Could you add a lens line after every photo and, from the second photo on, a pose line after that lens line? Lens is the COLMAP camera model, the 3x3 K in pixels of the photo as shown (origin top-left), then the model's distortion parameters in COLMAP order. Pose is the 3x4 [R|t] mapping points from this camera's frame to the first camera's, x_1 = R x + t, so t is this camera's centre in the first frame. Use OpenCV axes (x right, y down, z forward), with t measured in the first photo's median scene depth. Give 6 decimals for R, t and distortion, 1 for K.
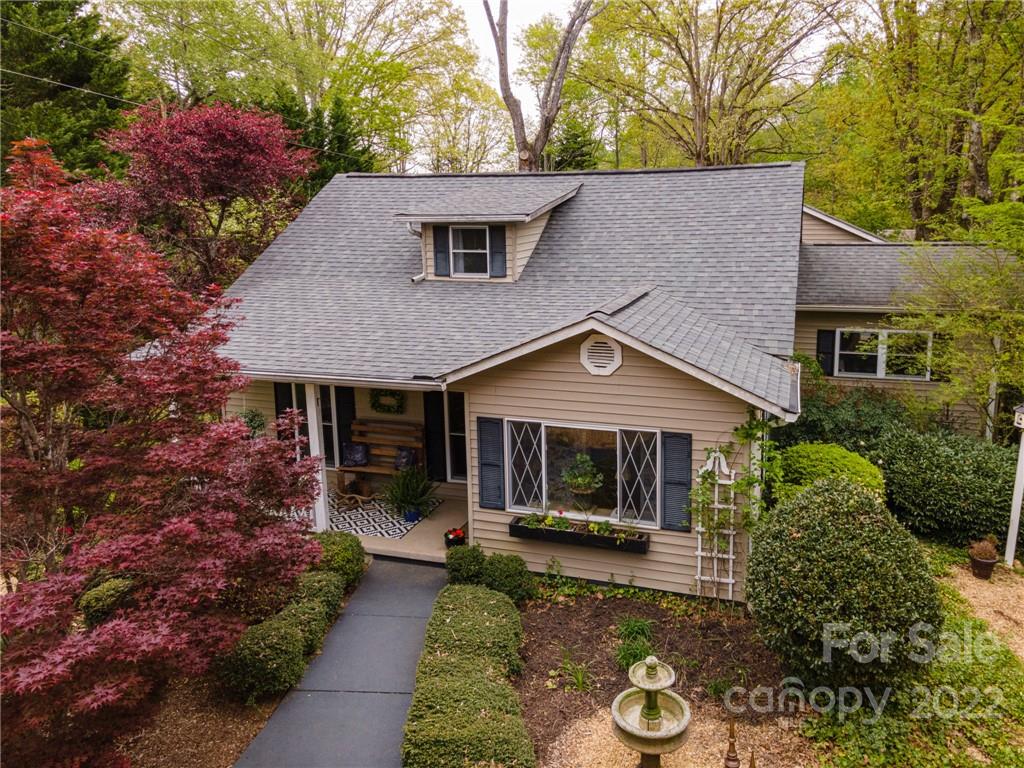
lens RADIAL K [[743.9, 0, 565.6], [0, 743.9, 327.3], [0, 0, 1]] dist [0.027513, -0.000058]
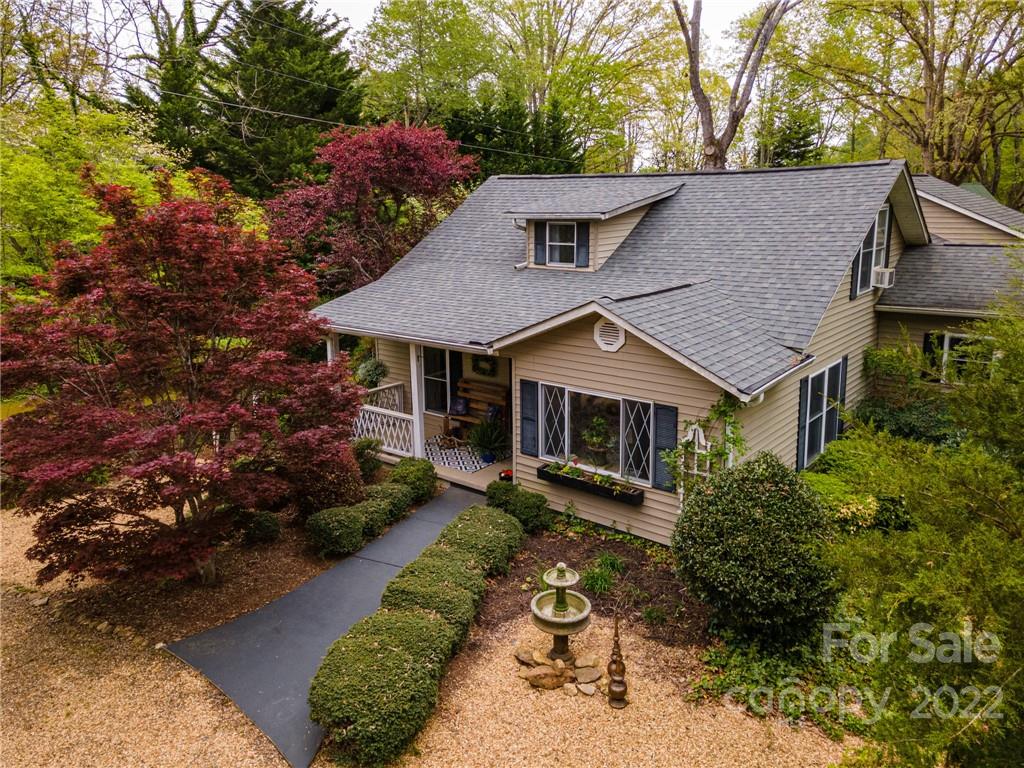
lens RADIAL K [[748.3, 0, 527.6], [0, 748.3, 327.3], [0, 0, 1]] dist [0.018874, -0.001051]
pose [[0.930371, 0.062320, -0.361284, 0.337397], [-0.058225, 0.998056, 0.022222, 0.006919], [0.361967, 0.000361, 0.932191, -0.150057]]
